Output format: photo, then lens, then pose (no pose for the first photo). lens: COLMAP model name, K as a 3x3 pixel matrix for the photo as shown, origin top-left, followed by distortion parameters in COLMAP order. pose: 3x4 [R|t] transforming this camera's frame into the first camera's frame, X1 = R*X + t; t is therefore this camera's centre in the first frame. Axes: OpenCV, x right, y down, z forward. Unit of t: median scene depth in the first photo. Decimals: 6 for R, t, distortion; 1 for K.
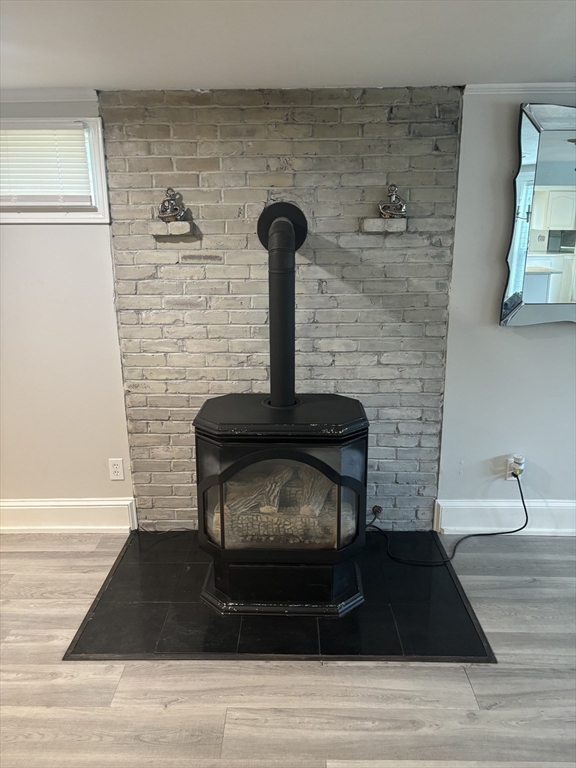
lens RADIAL K [[580.4, 0, 288.0], [0, 580.4, 384.0], [0, 0, 1]] dist [0.024440, -0.004302]
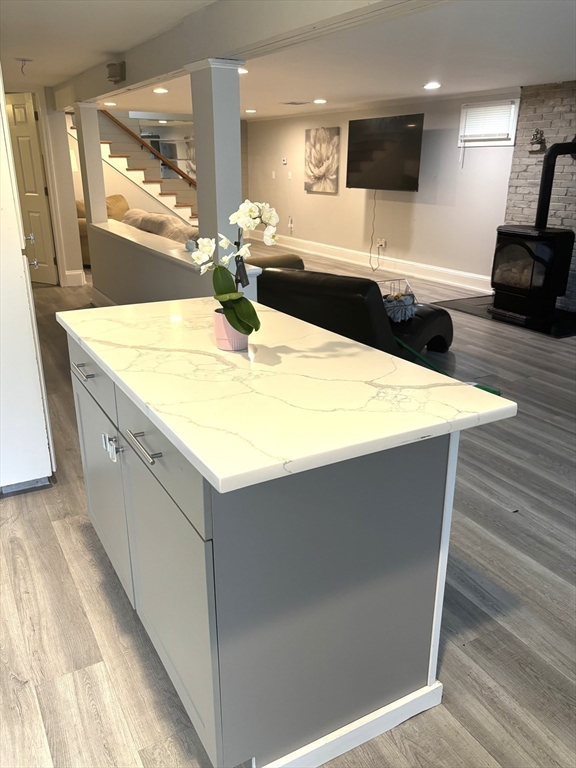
lens RADIAL K [[623.0, 0, 288.0], [0, 623.0, 384.0], [0, 0, 1]] dist [0.029427, -0.008292]
pose [[0.504339, 0.300560, -0.809510, 1.505536], [-0.228322, 0.950520, 0.210666, 0.290782], [0.832773, 0.078582, 0.548009, -0.994295]]
